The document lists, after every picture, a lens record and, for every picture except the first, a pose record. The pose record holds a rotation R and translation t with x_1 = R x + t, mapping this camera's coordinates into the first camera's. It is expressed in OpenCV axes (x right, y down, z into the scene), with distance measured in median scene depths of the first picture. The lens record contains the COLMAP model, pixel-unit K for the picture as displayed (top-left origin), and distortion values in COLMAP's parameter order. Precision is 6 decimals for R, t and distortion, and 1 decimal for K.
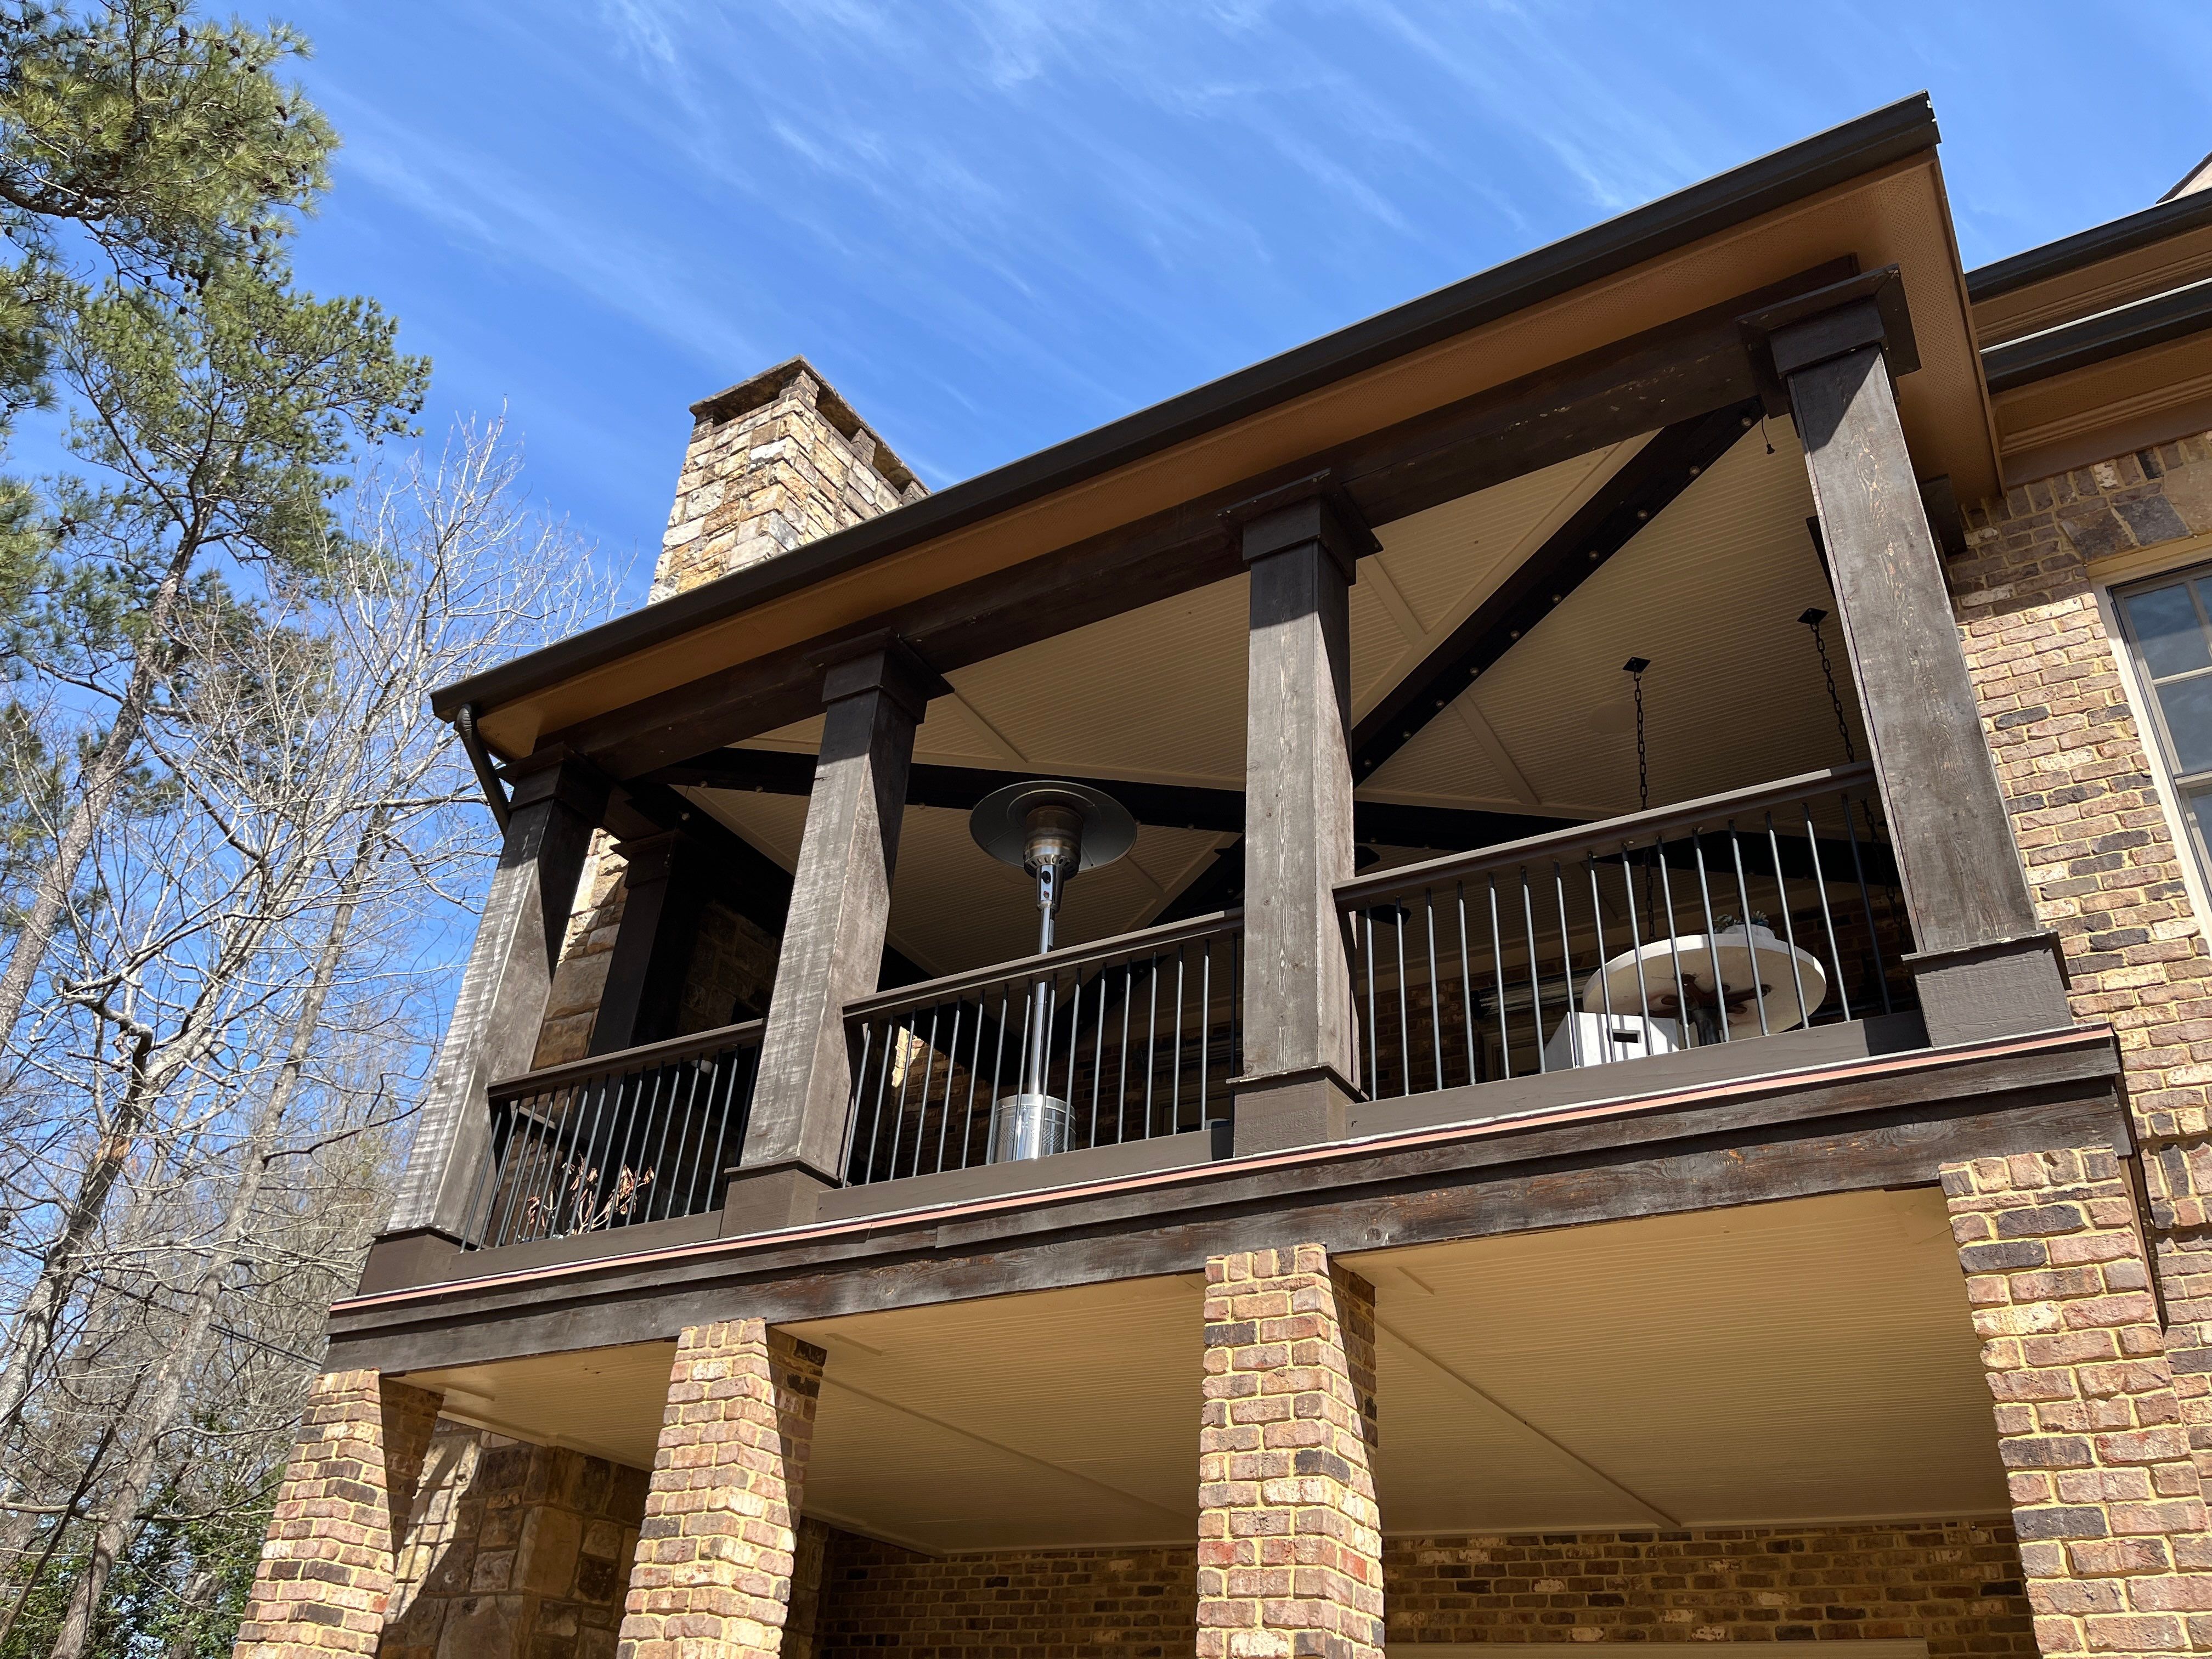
lens RADIAL K [[1670.2, 0, 1085.1], [0, 1670.2, 831.0], [0, 0, 1]] dist [0.060976, -0.076120]
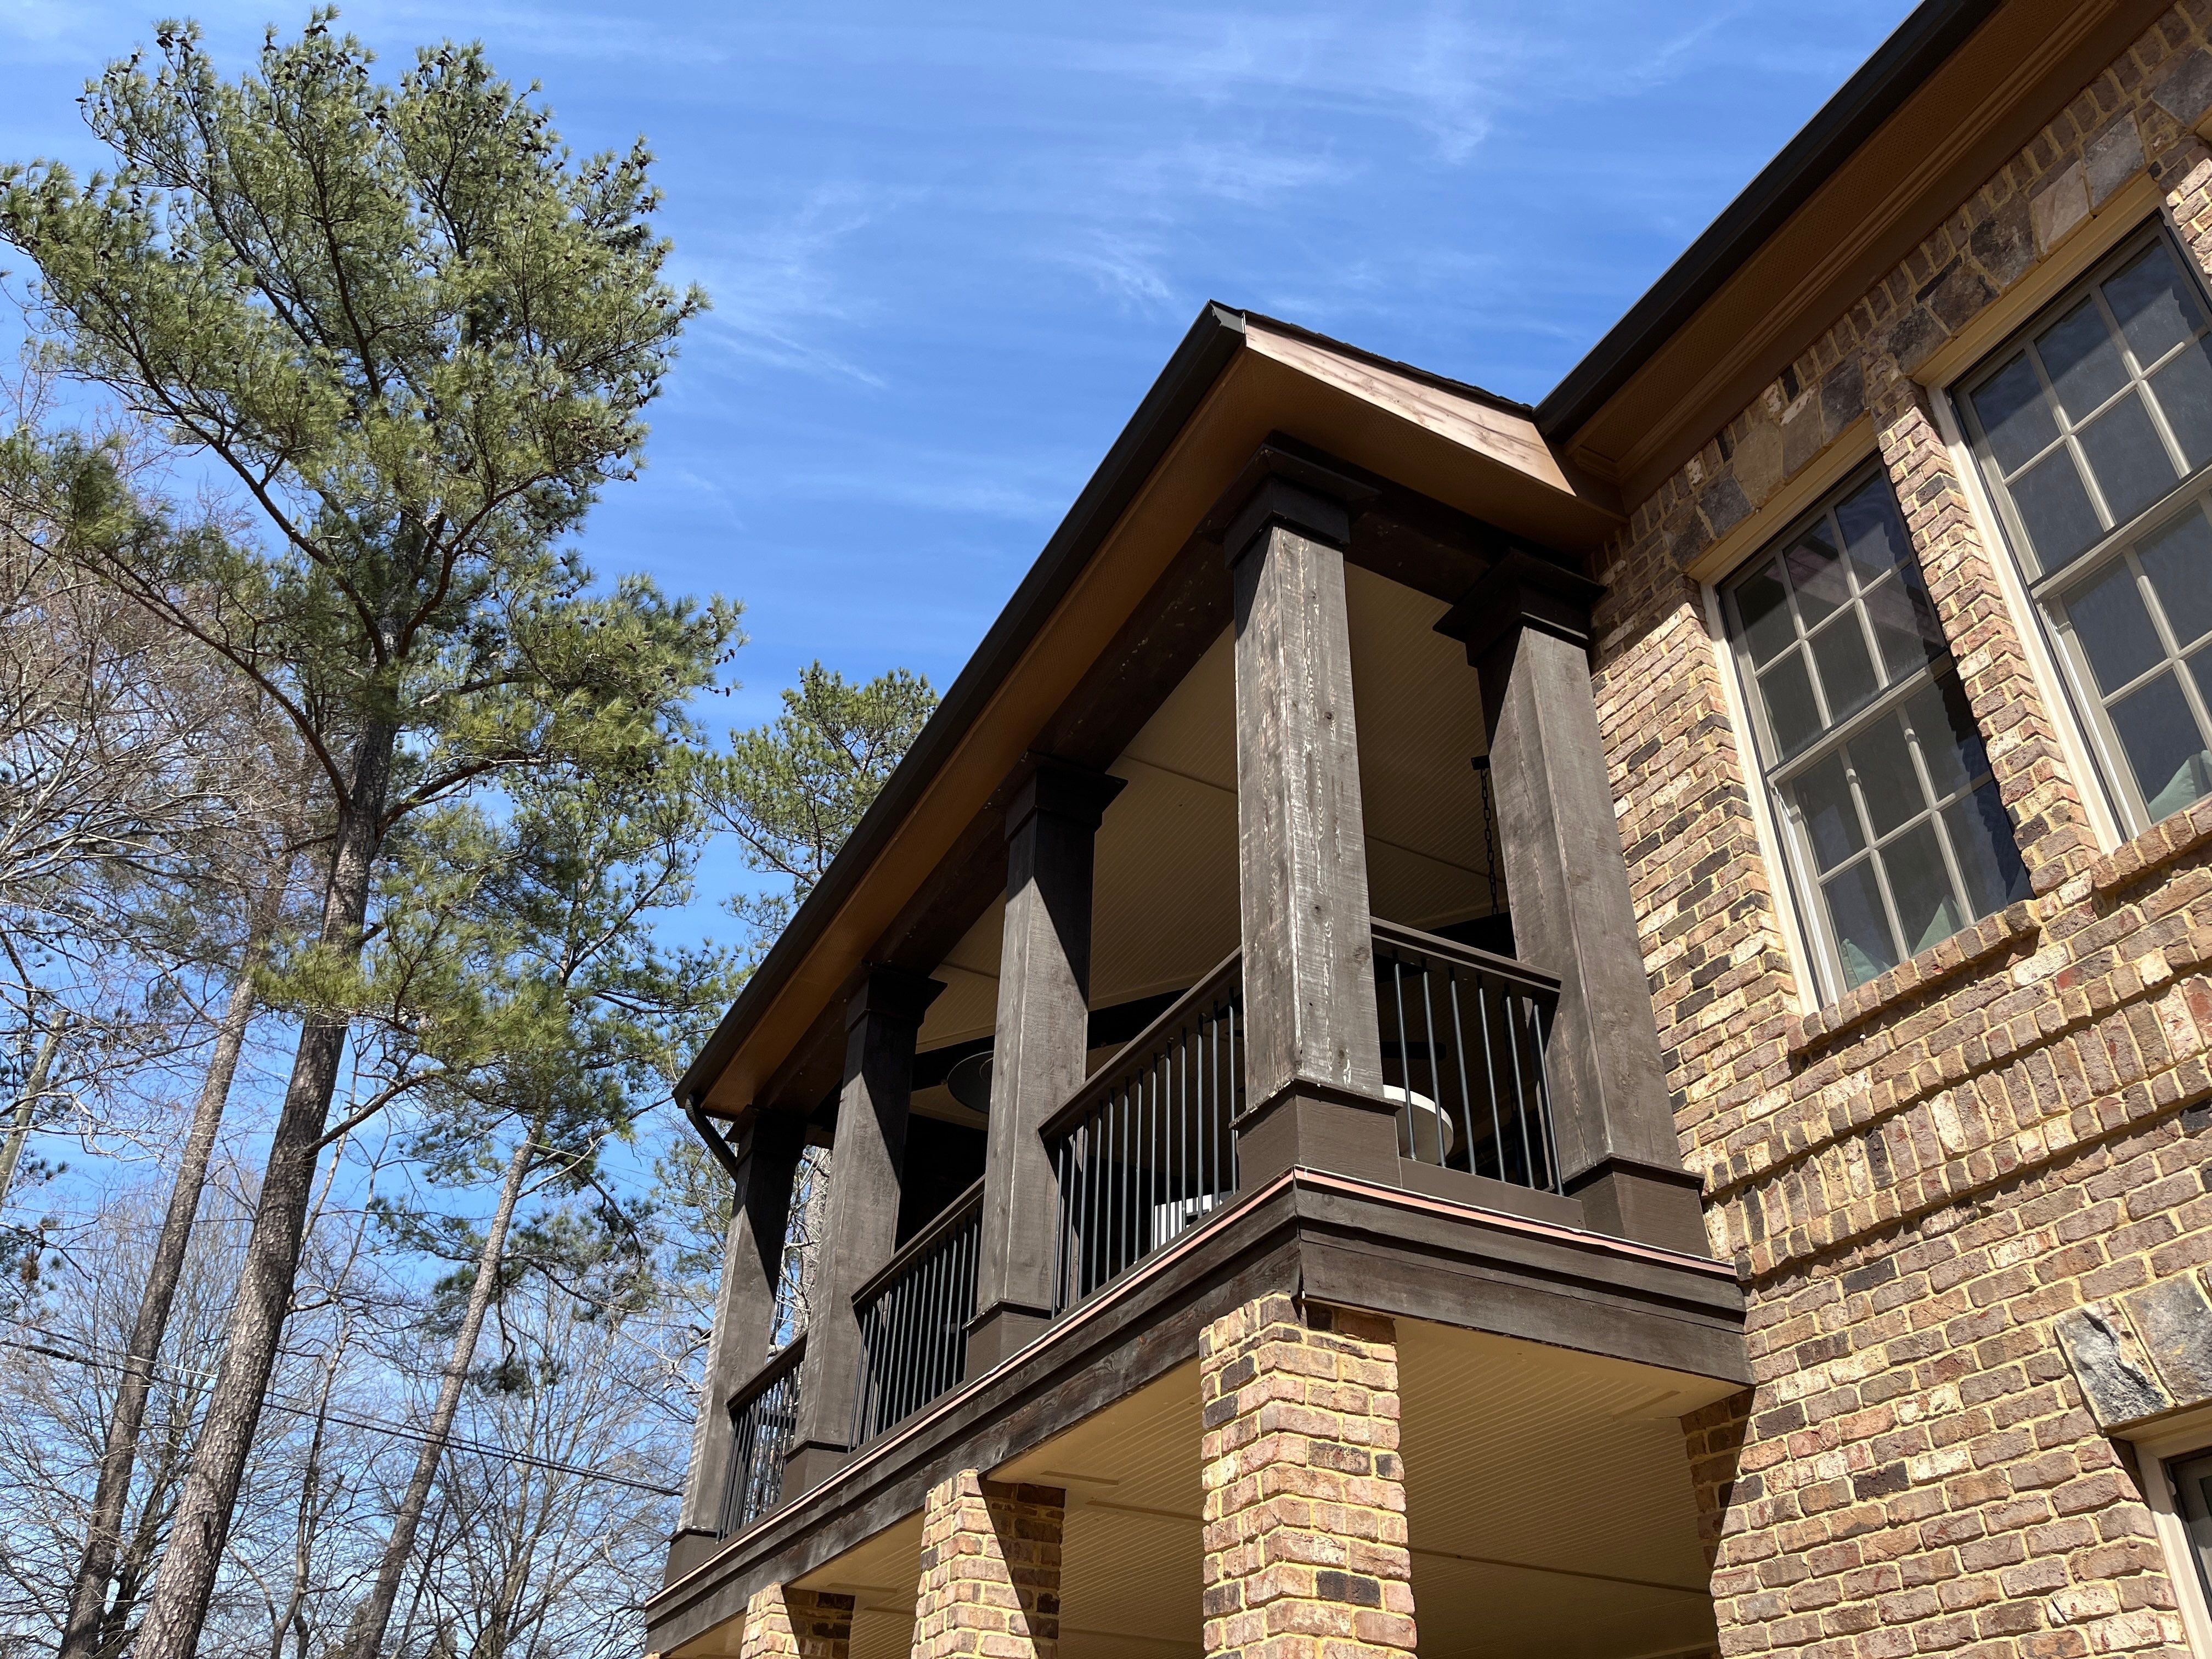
lens RADIAL K [[1670.2, 0, 1116.4], [0, 1670.2, 826.8], [0, 0, 1]] dist [0.060976, -0.076120]
pose [[0.849078, -0.335680, -0.407905, 0.708445], [0.304350, 0.941968, -0.141658, 0.018046], [0.431785, -0.003867, 0.901968, -0.010136]]
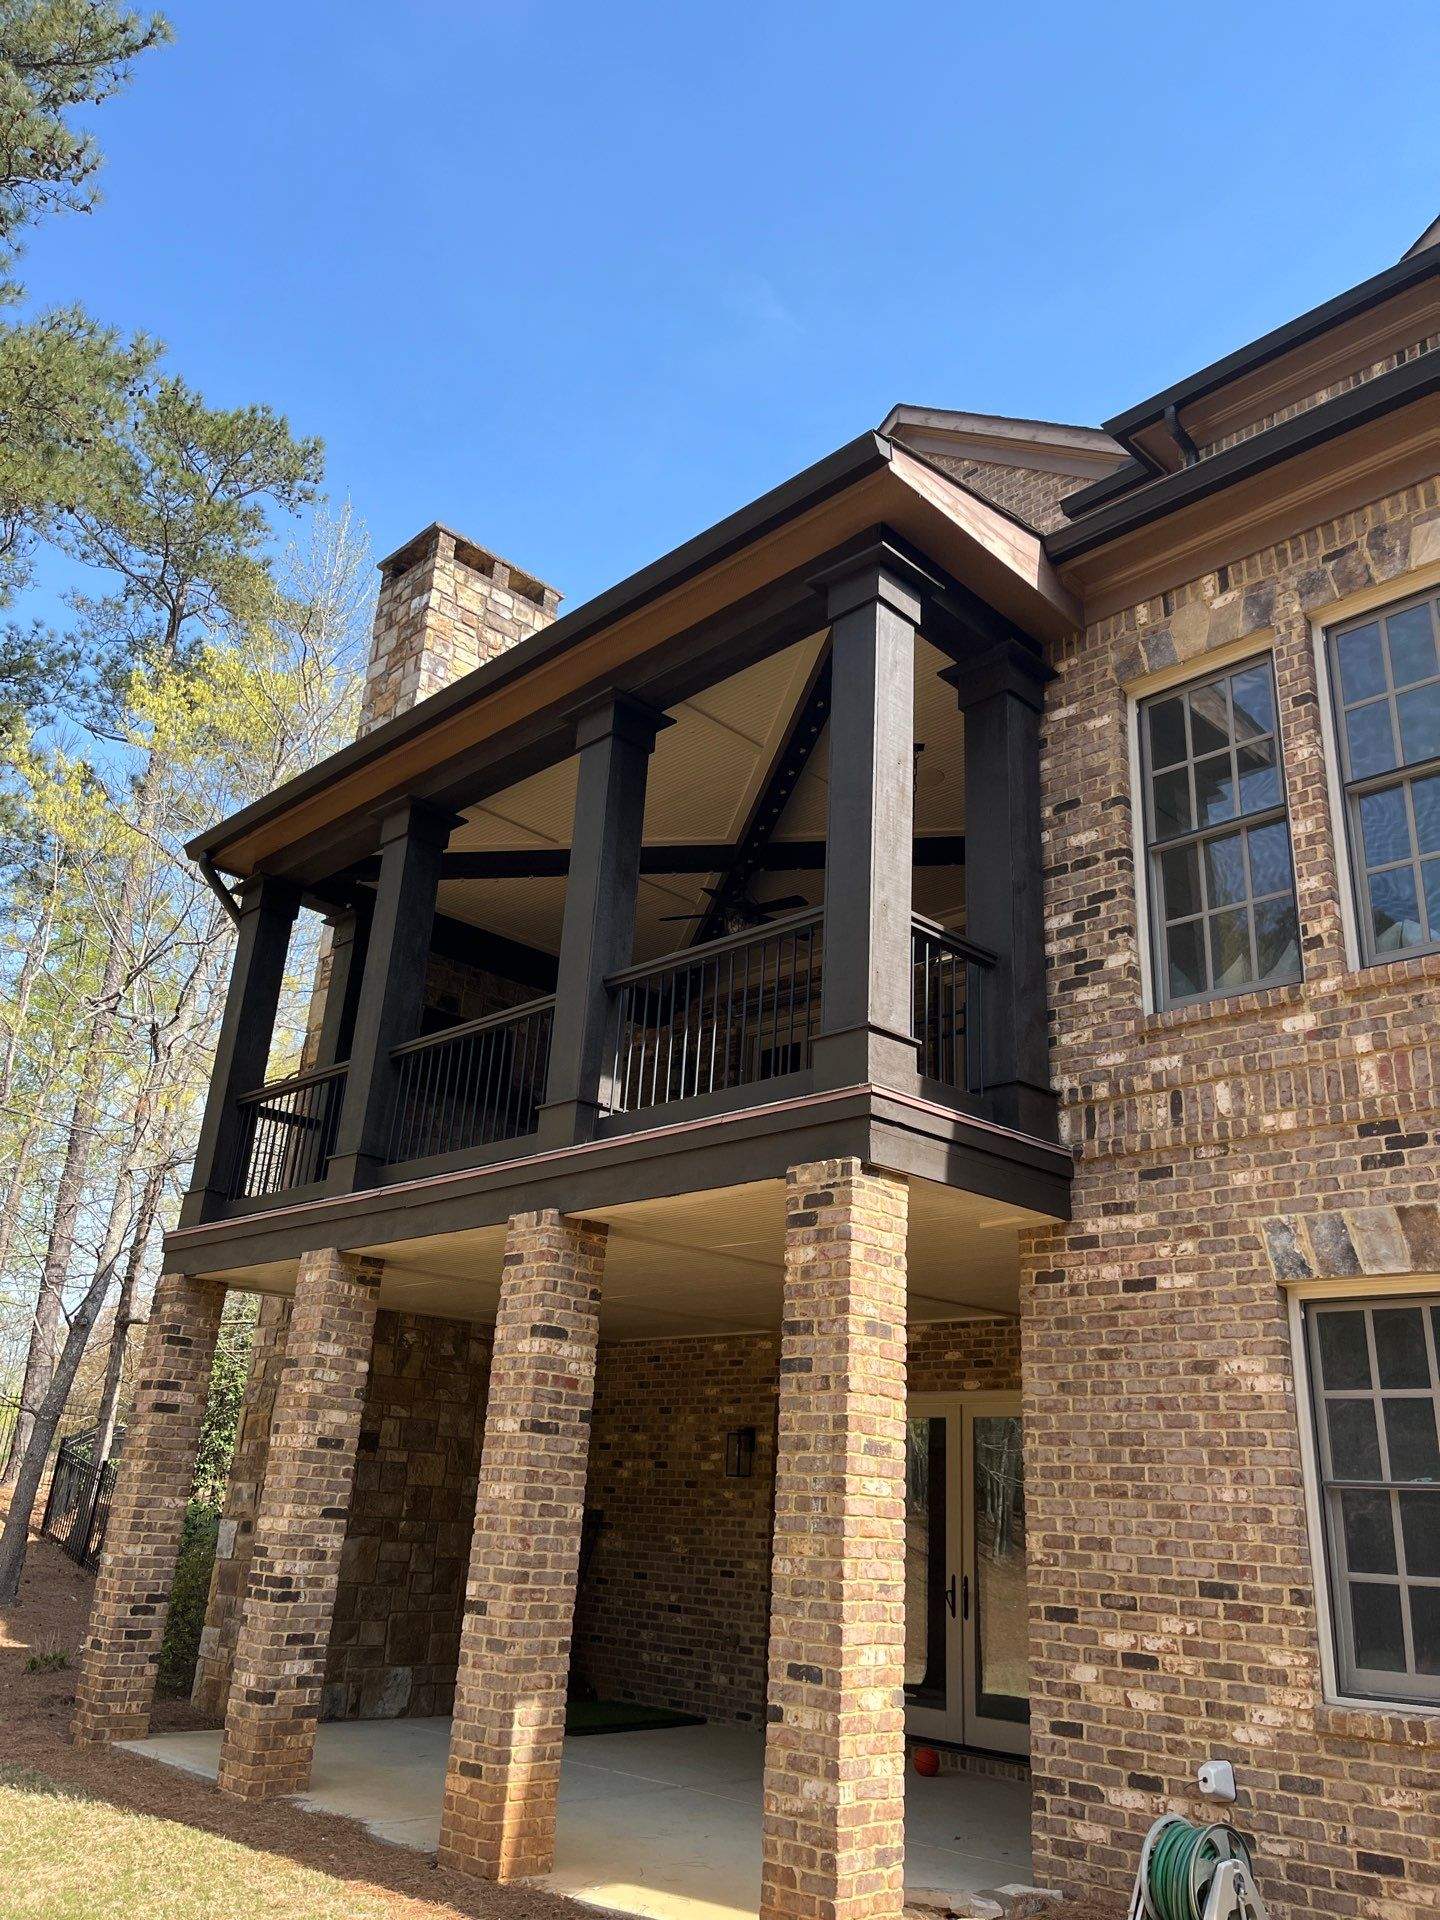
lens RADIAL K [[1449.7, 0, 734.6], [0, 1449.7, 952.6], [0, 0, 1]] dist [0.060976, -0.076120]
pose [[0.971147, -0.096331, -0.218161, 0.561527], [0.133280, 0.977826, 0.161530, -0.193336], [0.197763, -0.185946, 0.962452, -0.306578]]
